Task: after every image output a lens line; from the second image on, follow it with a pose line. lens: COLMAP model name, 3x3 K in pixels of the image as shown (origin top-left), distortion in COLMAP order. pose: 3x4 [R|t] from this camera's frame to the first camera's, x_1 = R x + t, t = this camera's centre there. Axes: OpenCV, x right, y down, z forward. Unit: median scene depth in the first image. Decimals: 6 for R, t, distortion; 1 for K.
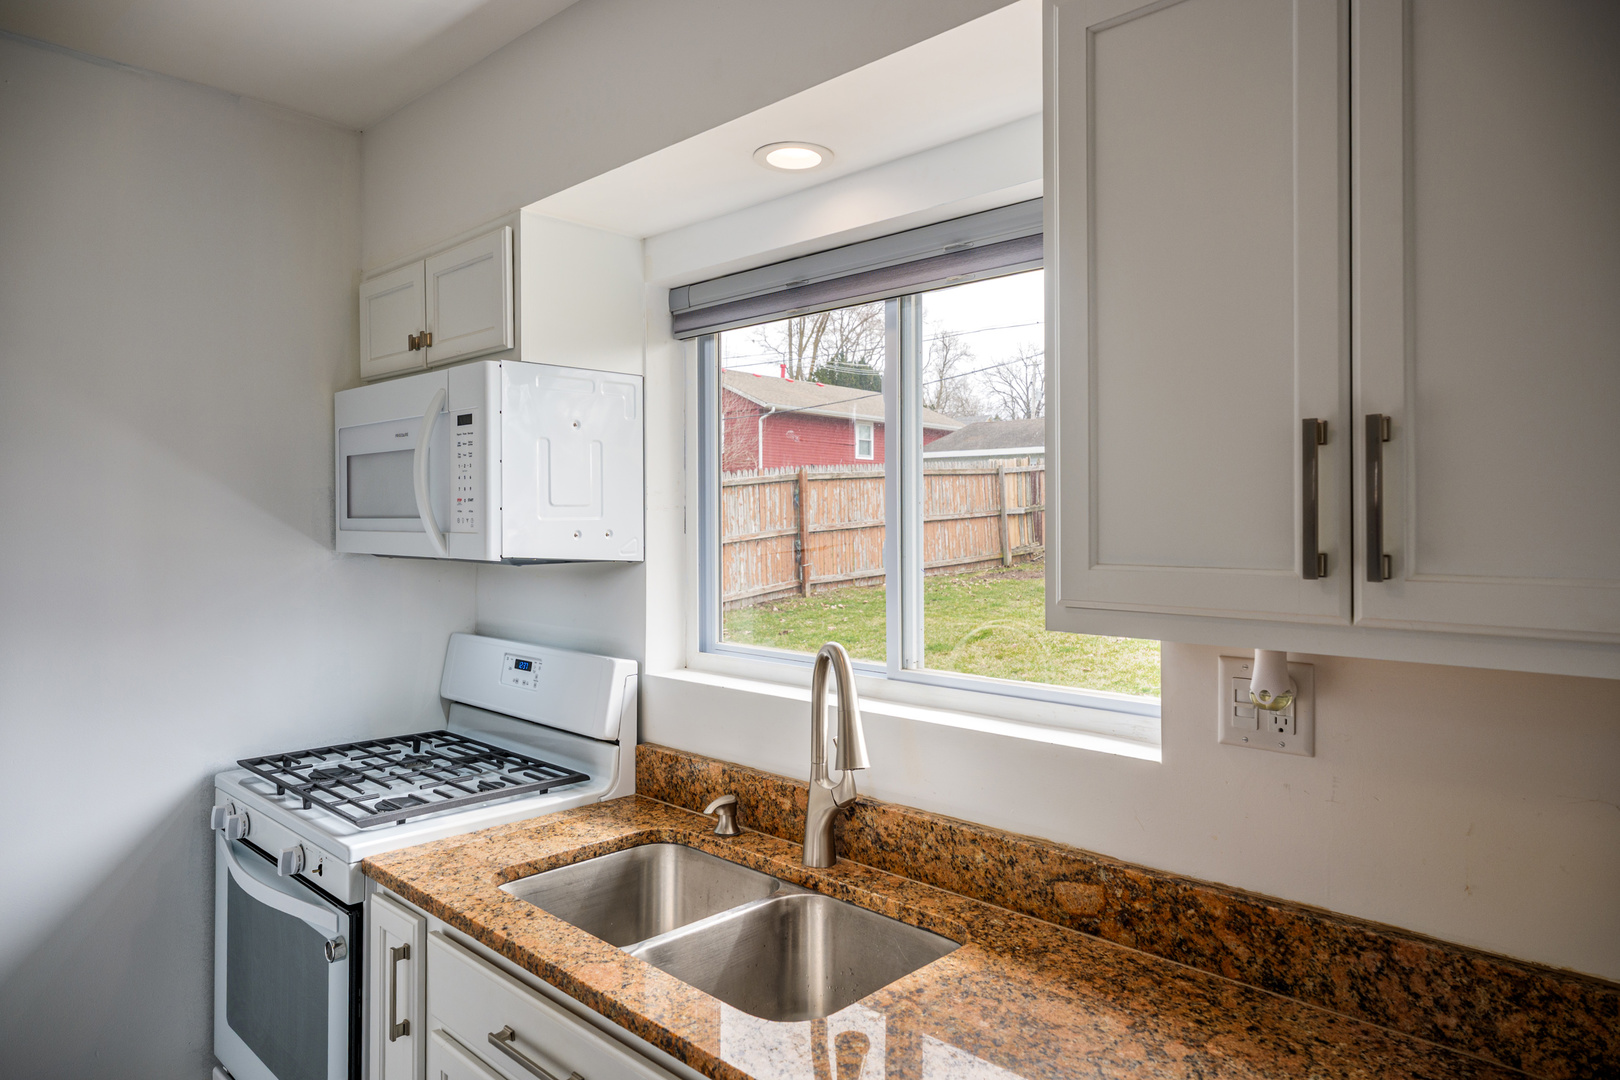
lens RADIAL K [[1010.2, 0, 806.4], [0, 1010.2, 531.3], [0, 0, 1]] dist [-0.004609, 0.006274]
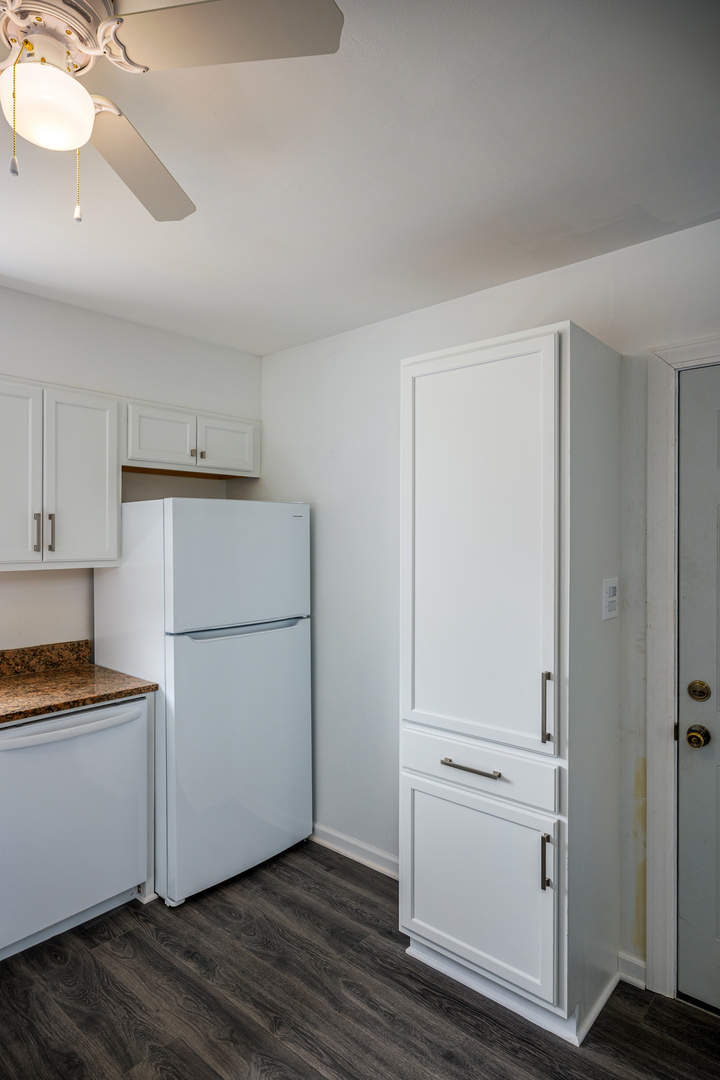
lens RADIAL K [[650.6, 0, 350.2], [0, 650.6, 535.9], [0, 0, 1]] dist [-0.005690, 0.000098]
pose [[-0.026201, -0.000301, 0.999657, -1.416867], [0.005644, 0.999984, 0.000449, -0.007279], [-0.999641, 0.005654, -0.026199, -0.148989]]
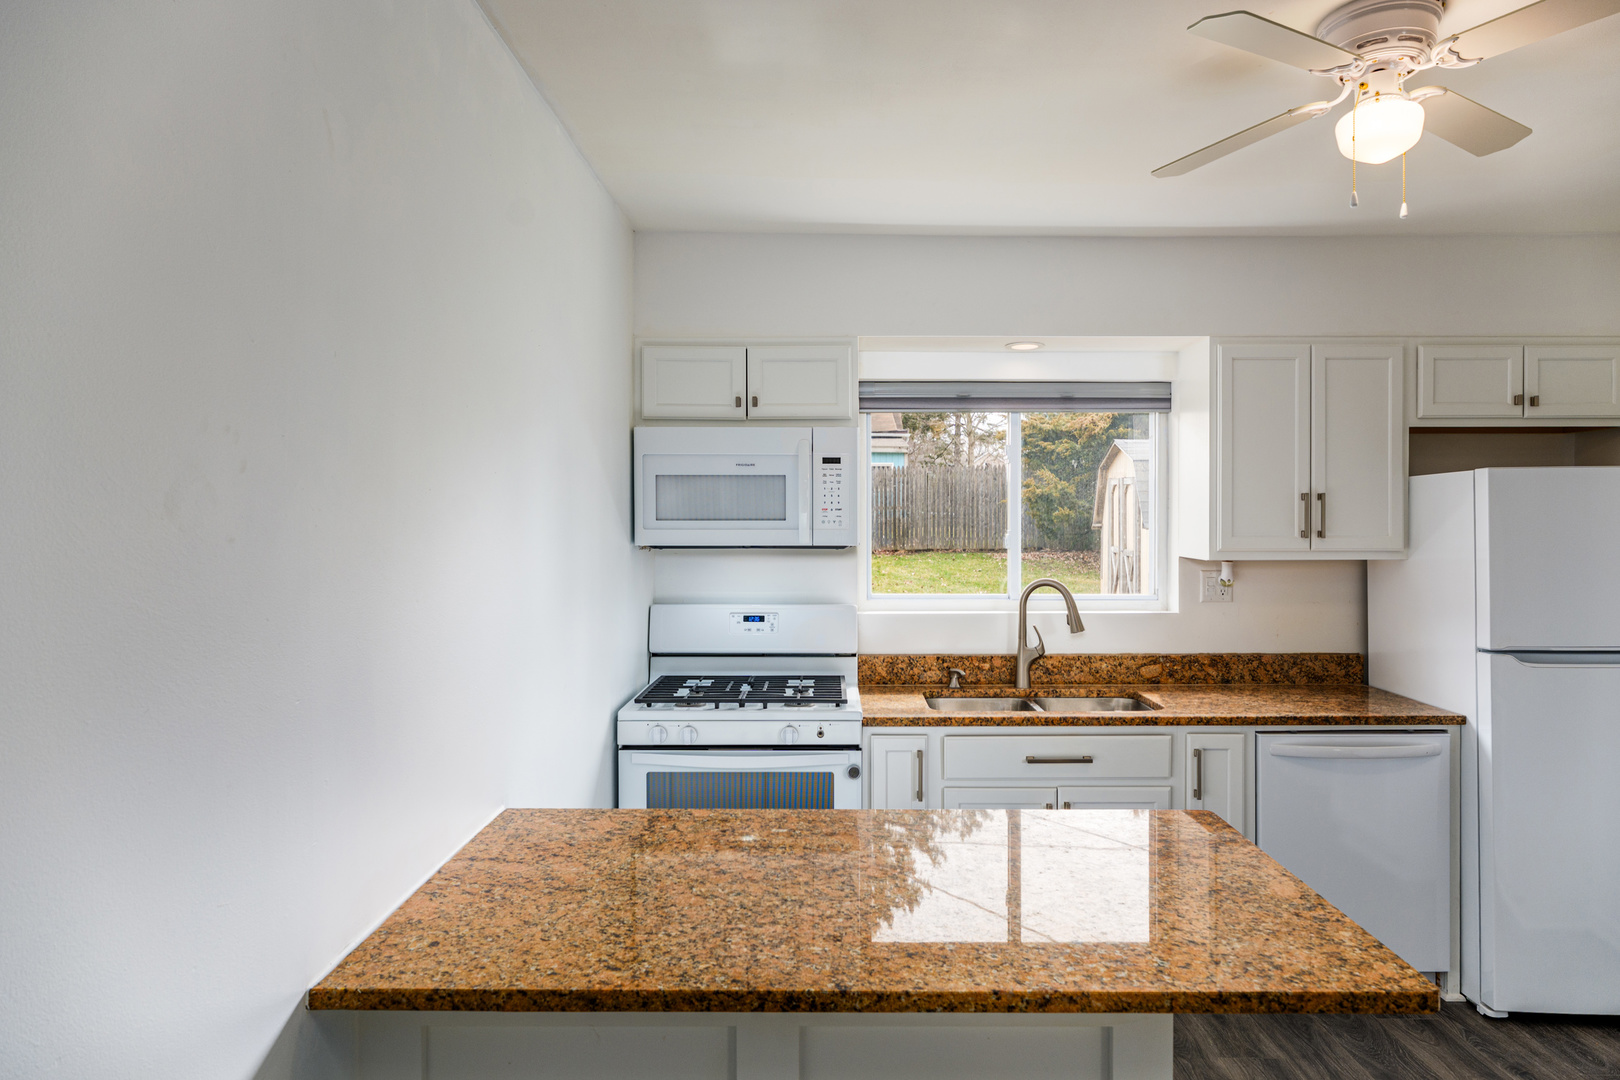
lens RADIAL K [[1010.2, 0, 837.9], [0, 1010.2, 524.6], [0, 0, 1]] dist [-0.004609, 0.006274]
pose [[0.711890, -0.004739, 0.702275, -2.010716], [0.007755, 0.999969, -0.001113, -0.006014], [-0.702248, 0.006238, 0.711905, -0.242871]]
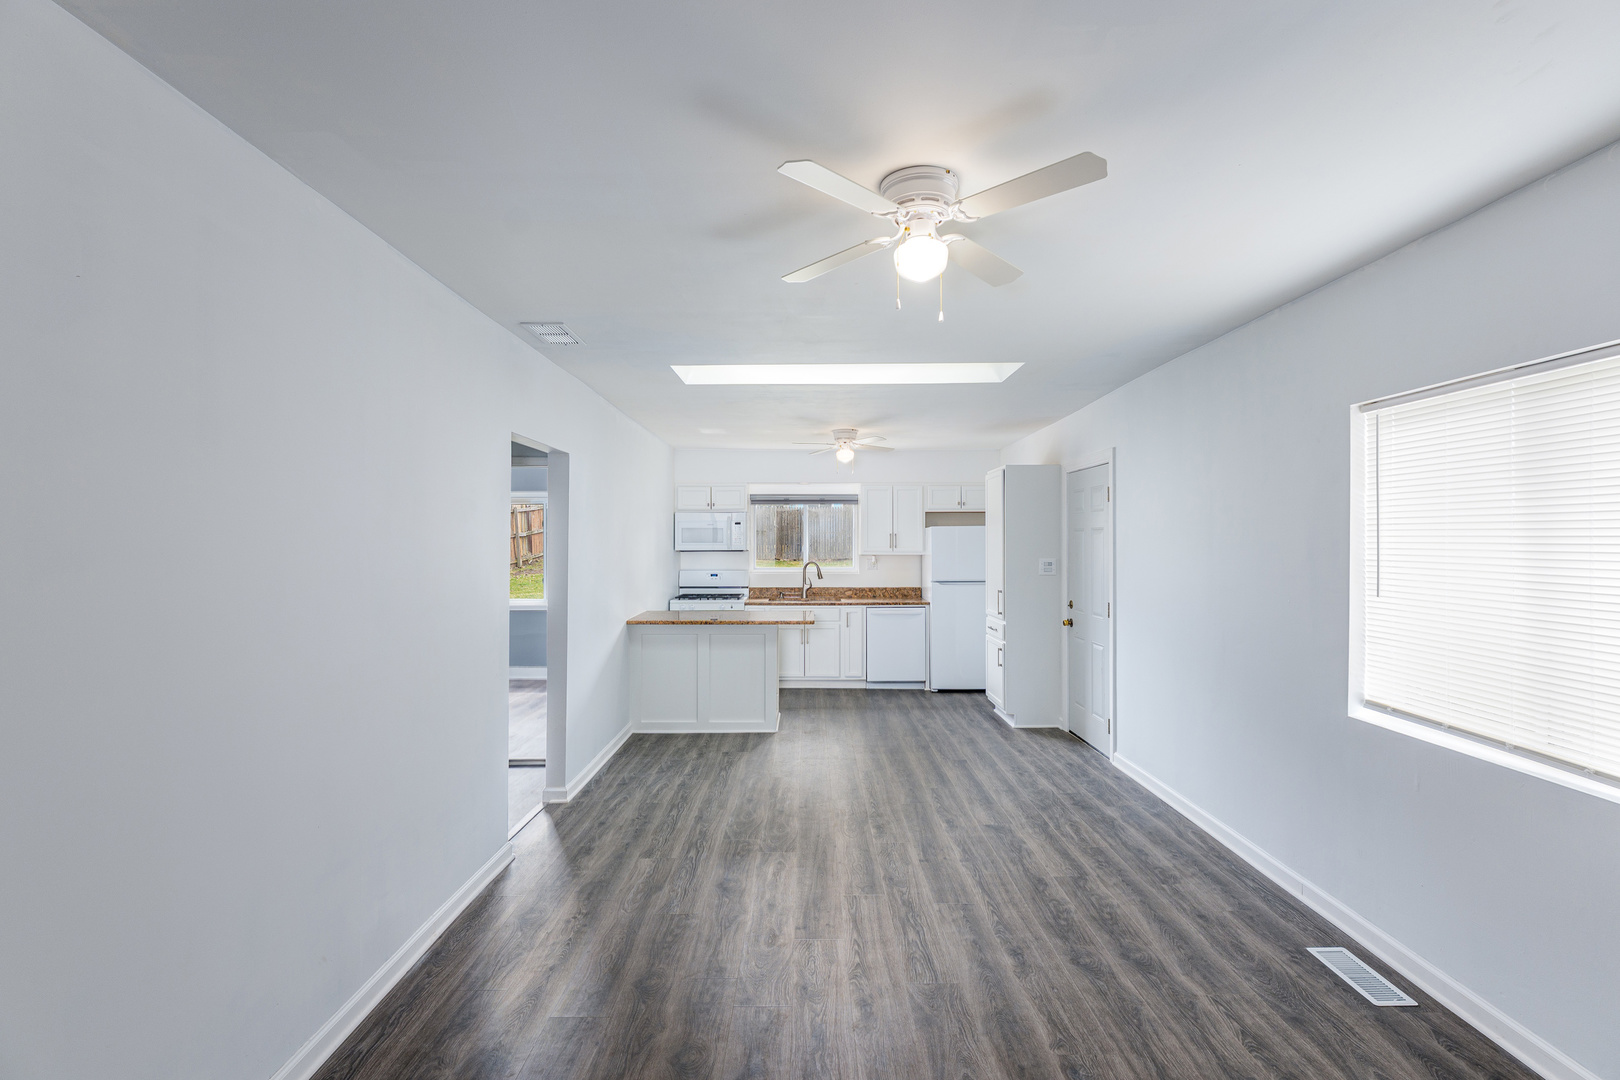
lens RADIAL K [[754.3, 0, 814.9], [0, 754.3, 534.9], [0, 0, 1]] dist [0.002247, 0.000190]
pose [[0.711022, 0.001889, 0.703168, -3.761807], [0.009566, 0.999878, -0.012360, -0.000722], [-0.703105, 0.015515, 0.710917, -2.755606]]
